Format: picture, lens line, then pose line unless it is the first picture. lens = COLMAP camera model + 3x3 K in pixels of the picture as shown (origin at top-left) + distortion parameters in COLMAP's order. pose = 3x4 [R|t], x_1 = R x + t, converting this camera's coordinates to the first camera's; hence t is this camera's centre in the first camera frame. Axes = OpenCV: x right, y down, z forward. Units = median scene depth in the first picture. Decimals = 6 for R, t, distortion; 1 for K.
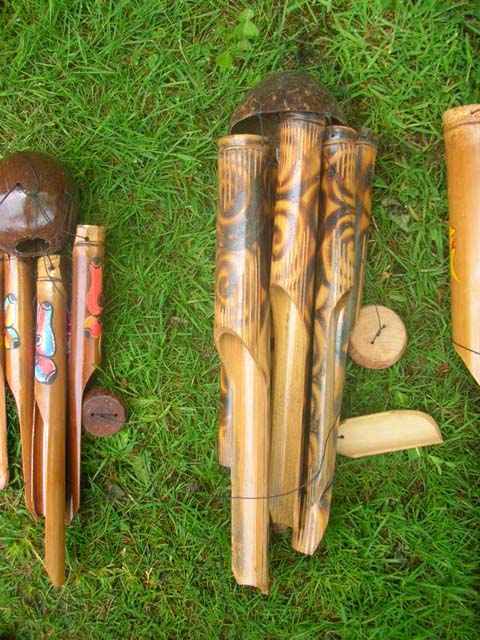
lens RADIAL K [[675.8, 0, 236.2], [0, 675.8, 322.3], [0, 0, 1]] dist [-0.130757, 0.000000]
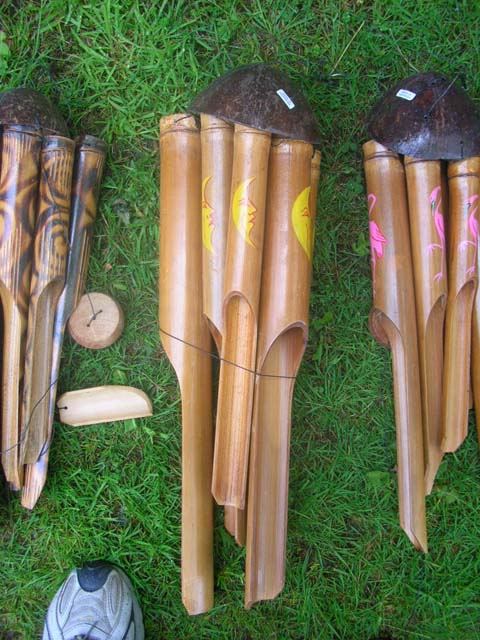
lens RADIAL K [[675.8, 0, 240.5], [0, 675.8, 314.4], [0, 0, 1]] dist [-0.130757, 0.000000]
pose [[0.999753, 0.016299, 0.015085, 0.434827], [-0.016348, 0.999861, 0.003171, 0.003765], [-0.015031, -0.003416, 0.999881, -0.137574]]
